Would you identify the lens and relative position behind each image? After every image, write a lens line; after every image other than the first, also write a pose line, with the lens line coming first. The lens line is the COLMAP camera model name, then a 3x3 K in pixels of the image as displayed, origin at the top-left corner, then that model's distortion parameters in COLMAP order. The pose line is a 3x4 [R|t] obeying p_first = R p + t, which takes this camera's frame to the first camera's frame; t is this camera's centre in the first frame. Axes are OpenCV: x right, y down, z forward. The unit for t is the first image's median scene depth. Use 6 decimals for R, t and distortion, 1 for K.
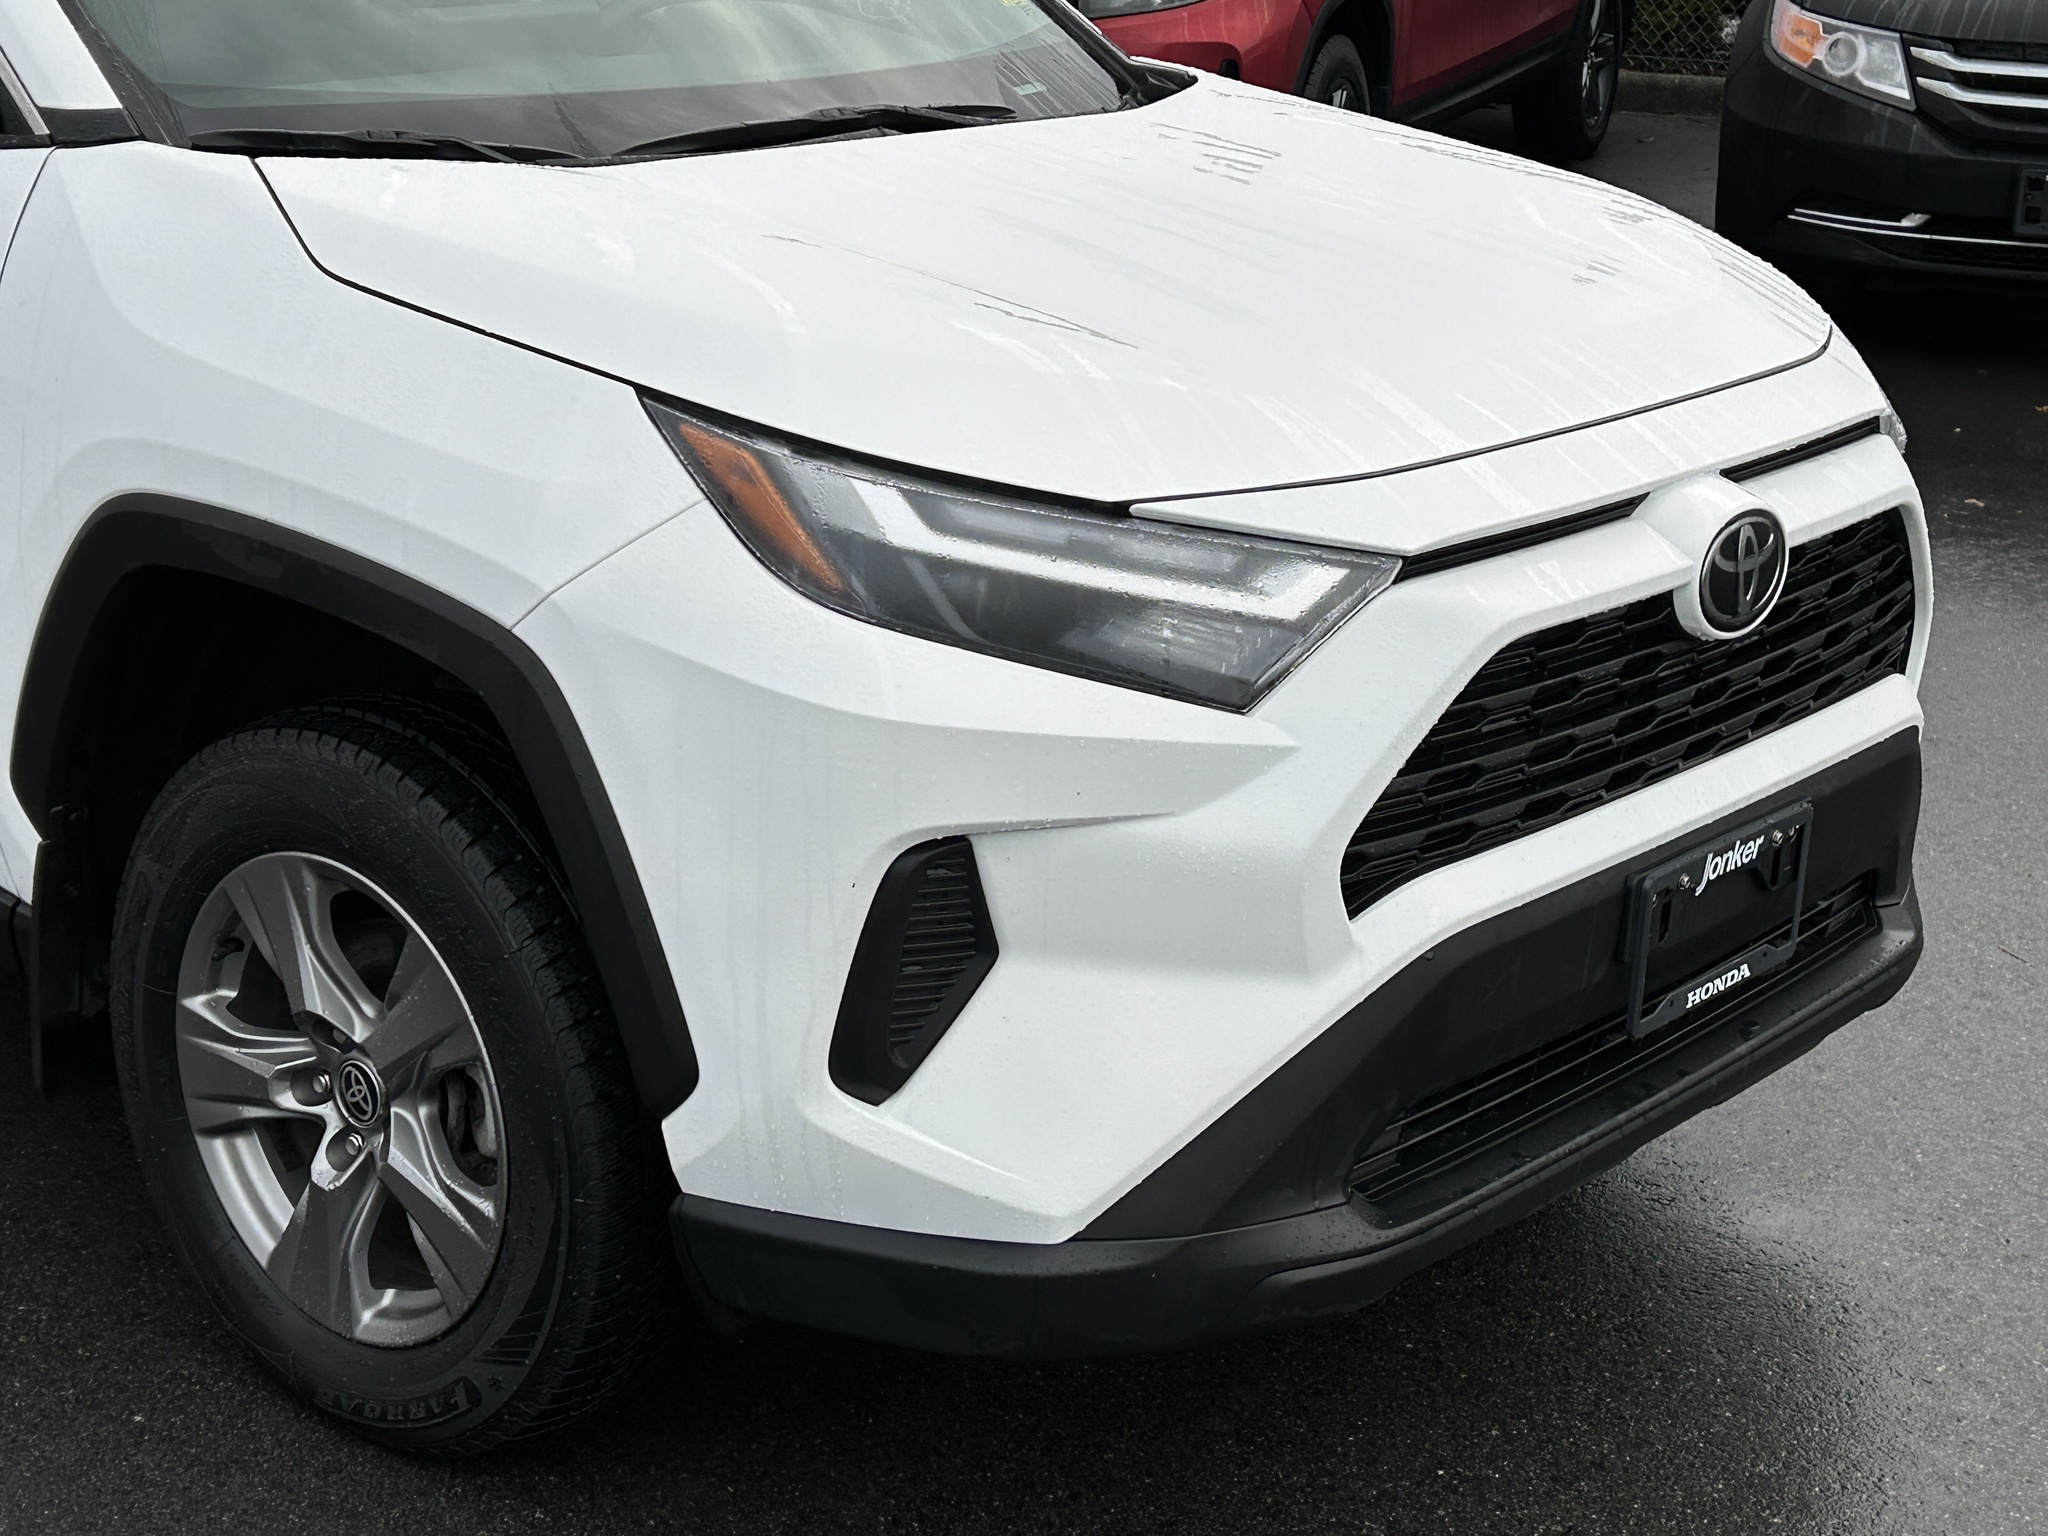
lens RADIAL K [[3293.3, 0, 1053.0], [0, 3293.3, 759.5], [0, 0, 1]] dist [0.197424, -0.618183]
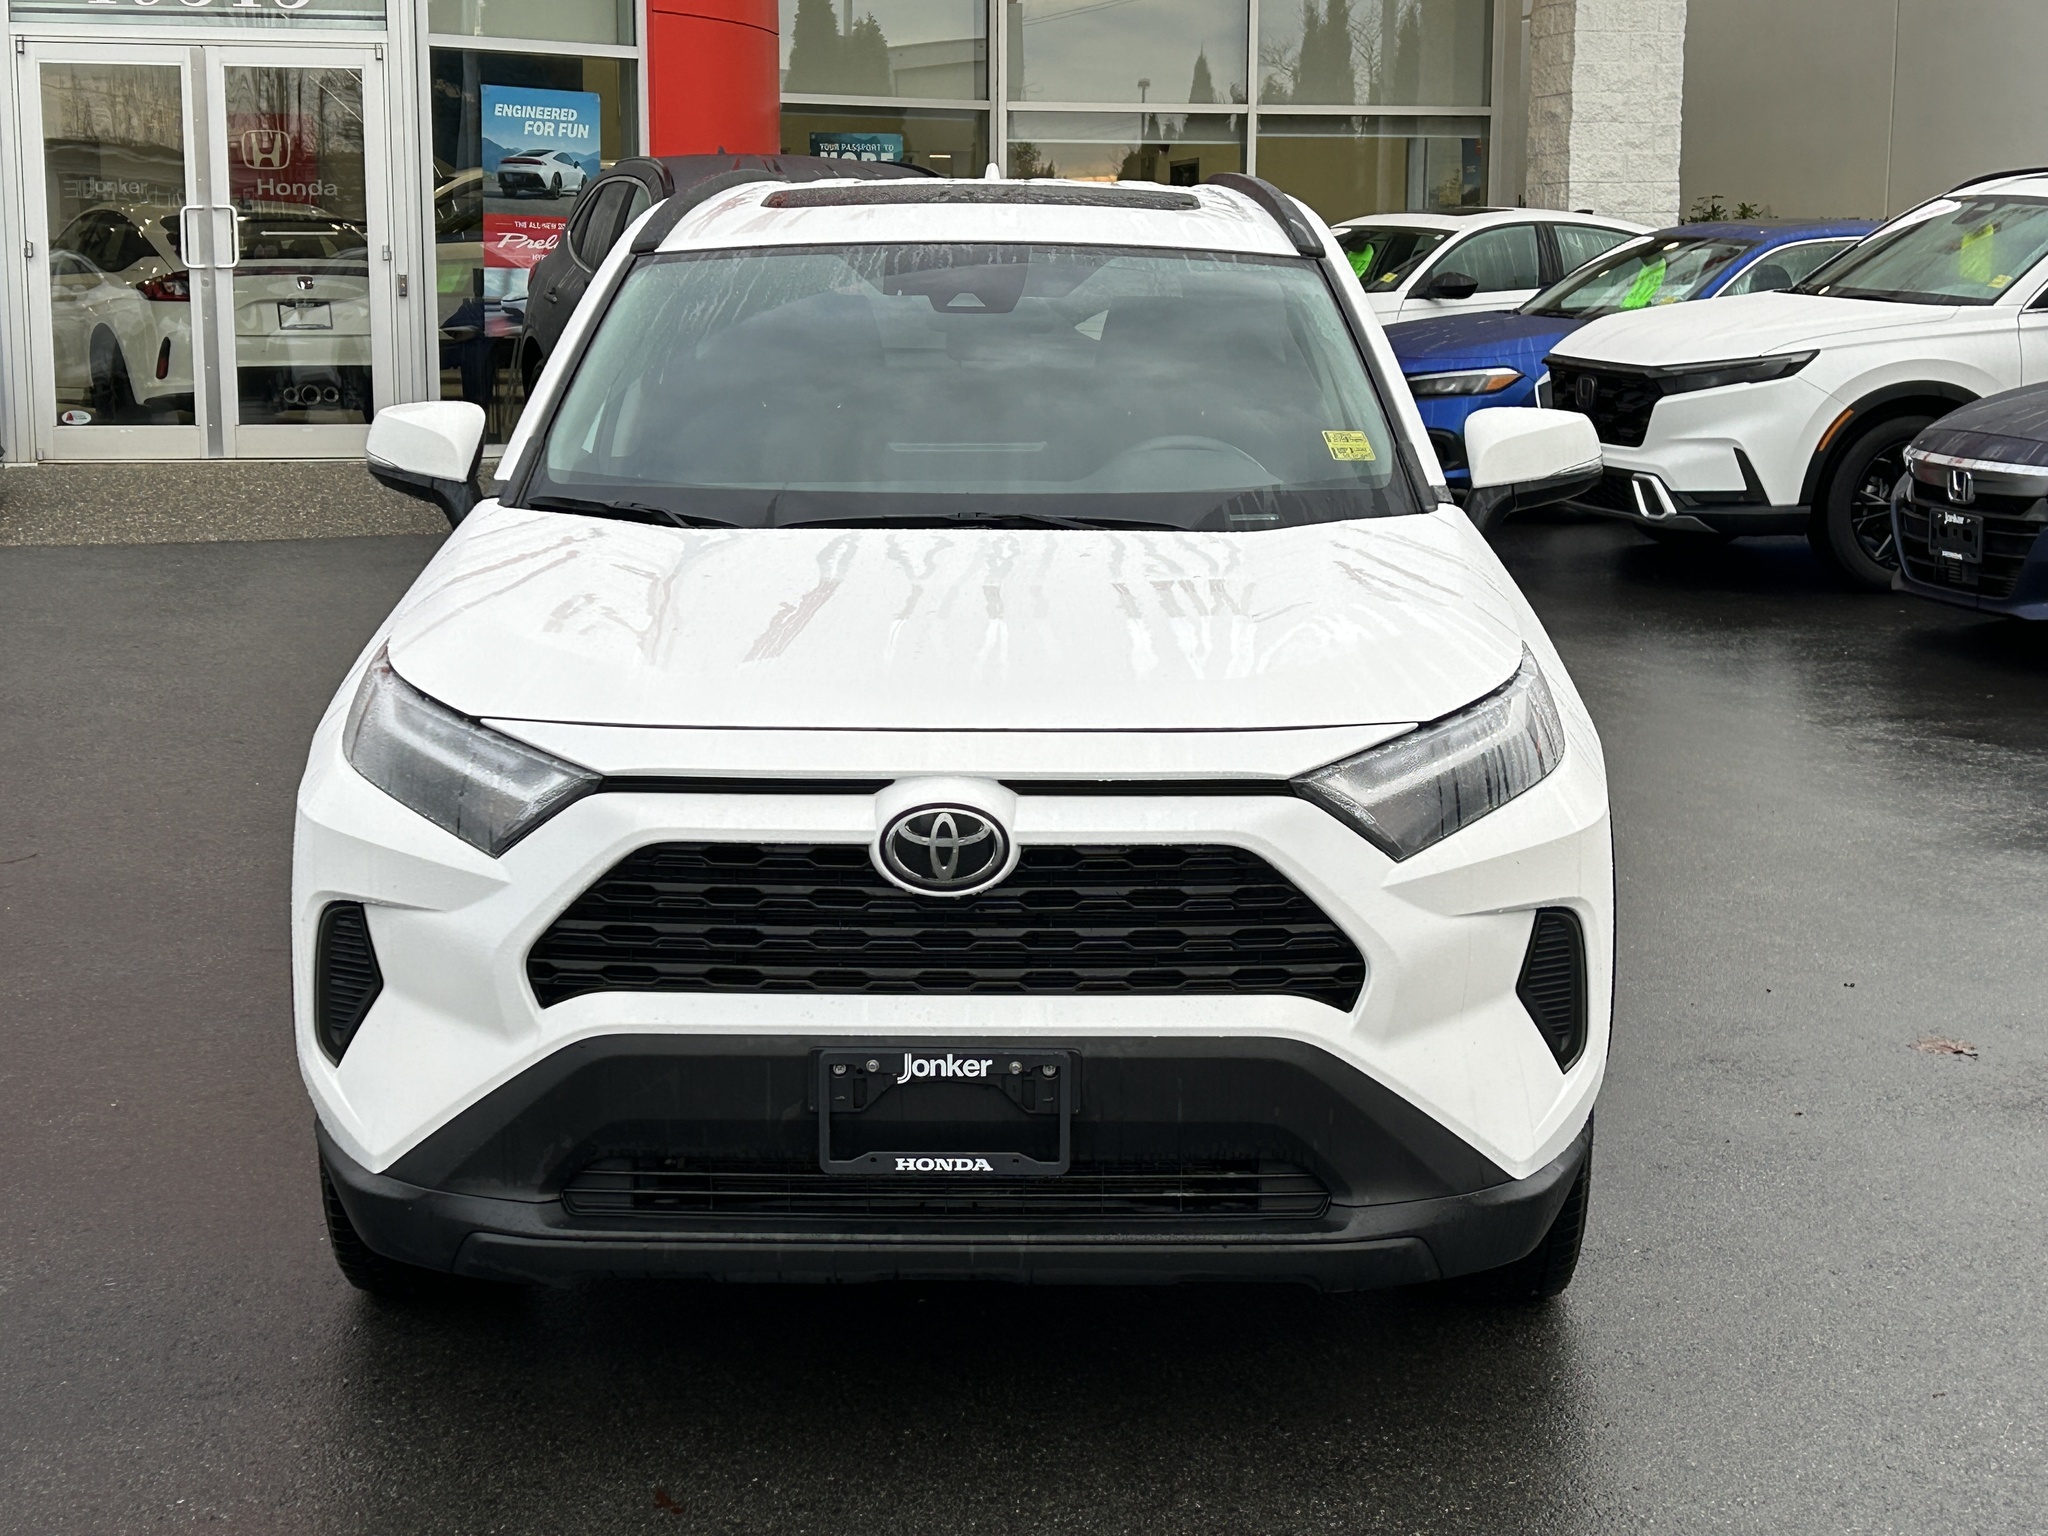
lens RADIAL K [[3313.5, 0, 1024.0], [0, 3313.5, 768.0], [0, 0, 1]] dist [0.124140, -0.099391]
pose [[0.635130, 0.104363, -0.765322, 1.343756], [-0.218823, 0.974548, -0.048705, -0.031726], [0.740760, 0.198404, 0.641802, 0.159787]]
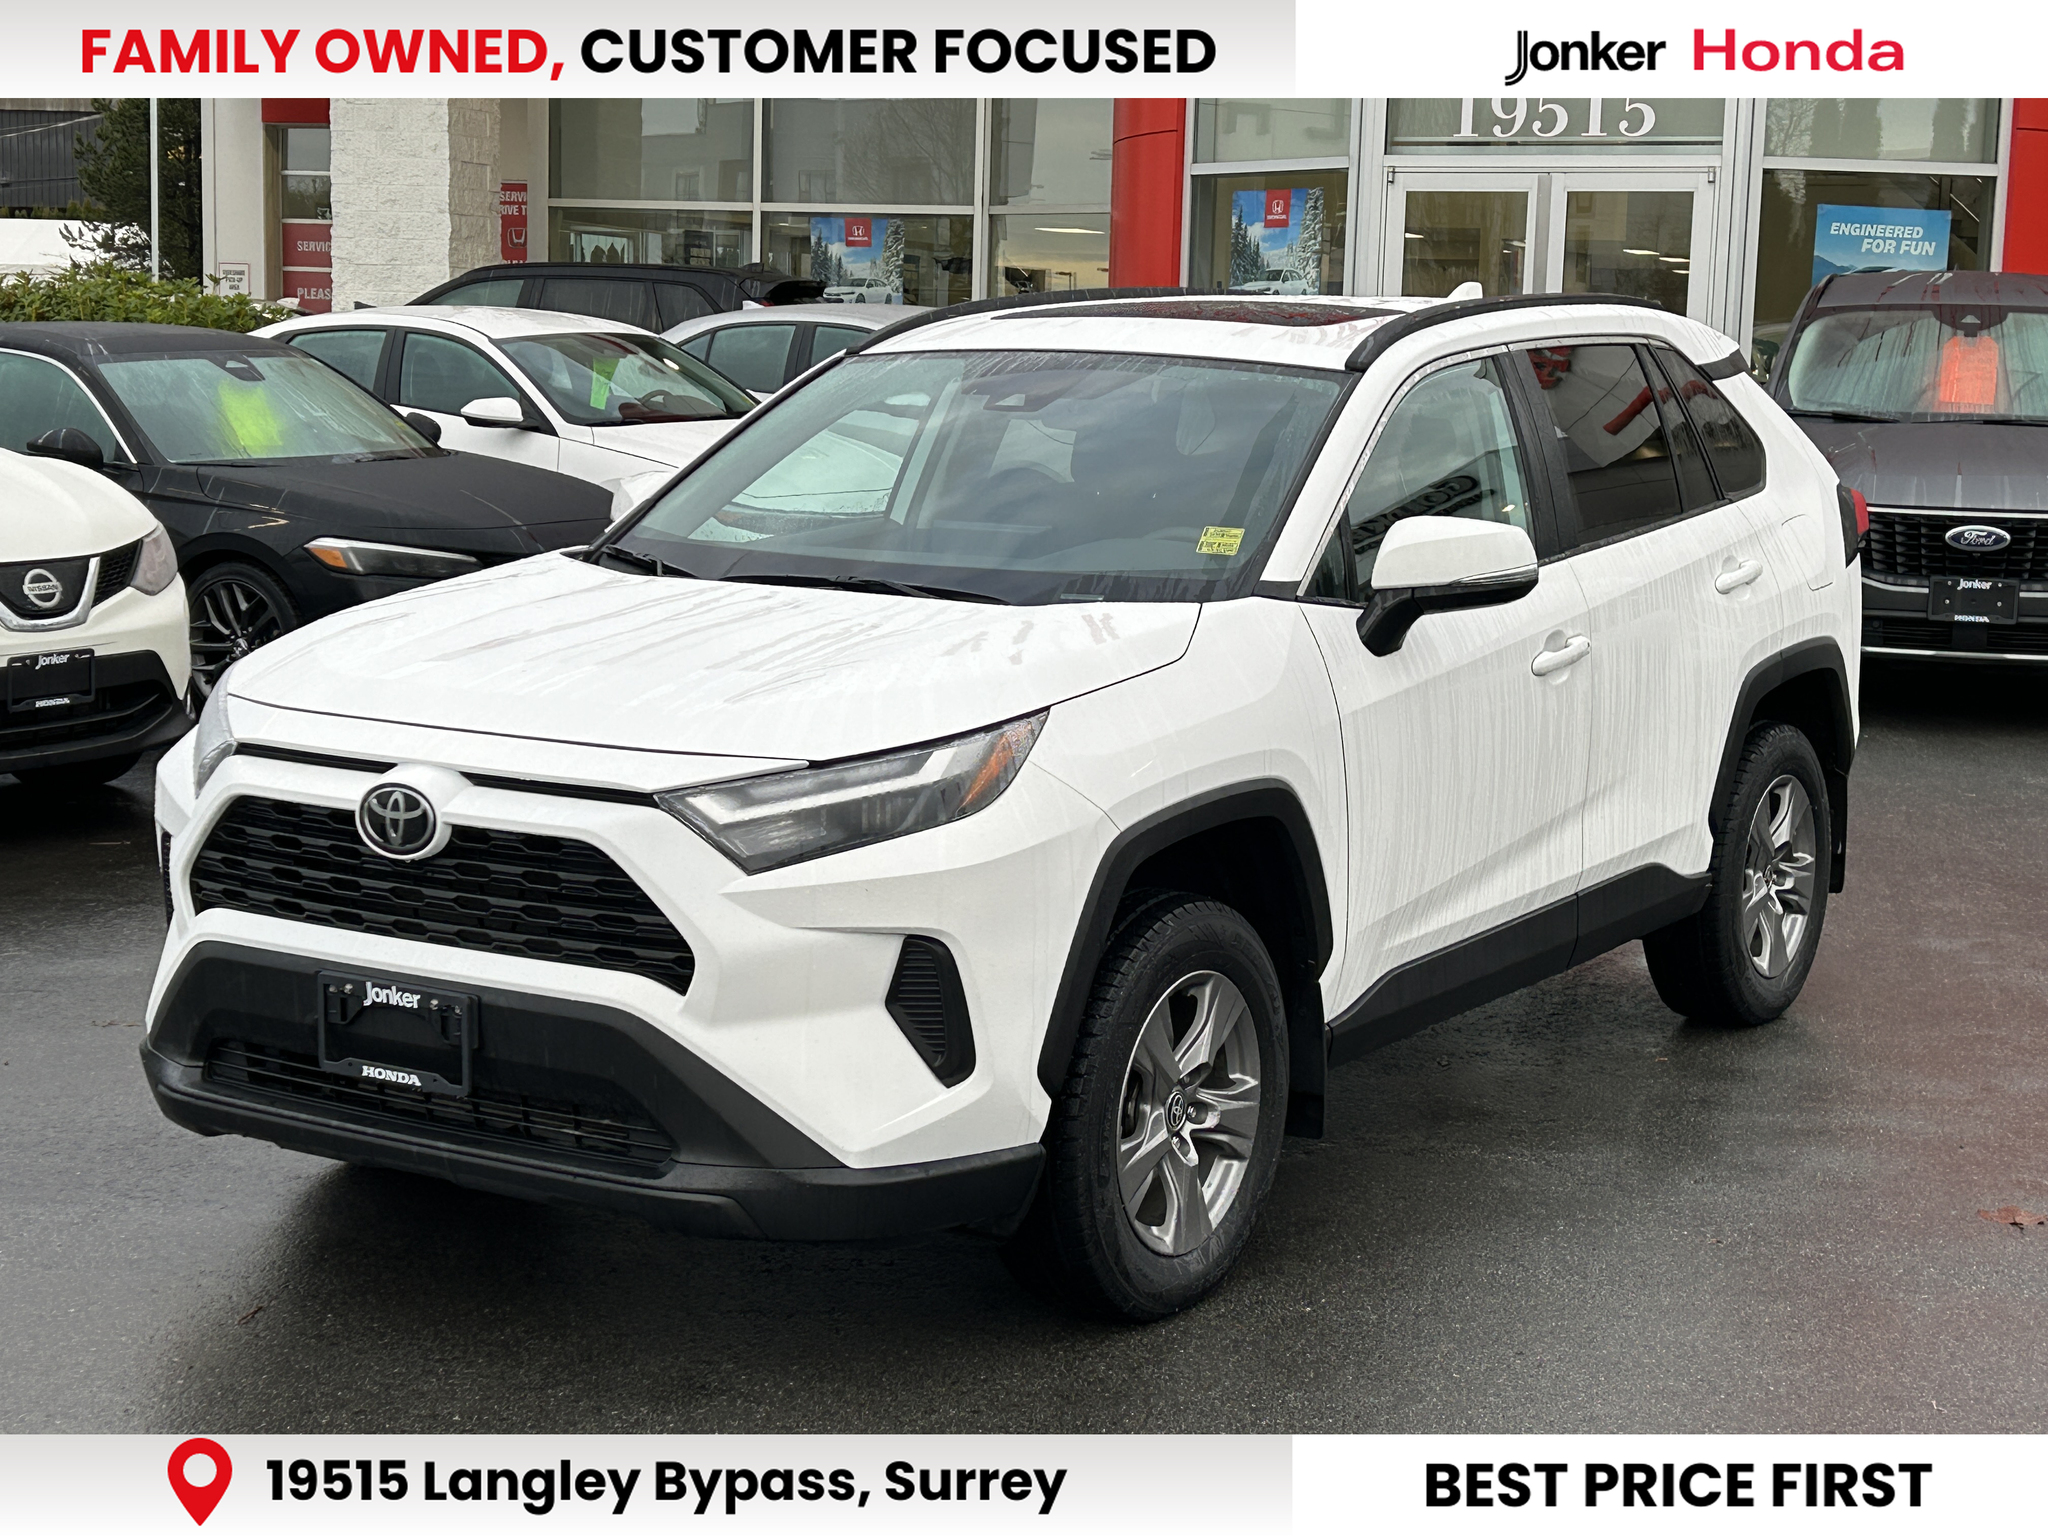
lens RADIAL K [[3293.3, 0, 1053.0], [0, 3293.3, 759.5], [0, 0, 1]] dist [0.197424, -0.618183]
pose [[0.126049, 0.113328, -0.985530, 2.034553], [-0.314798, 0.946677, 0.068598, -0.326565], [0.940752, 0.301596, 0.155003, 1.112426]]
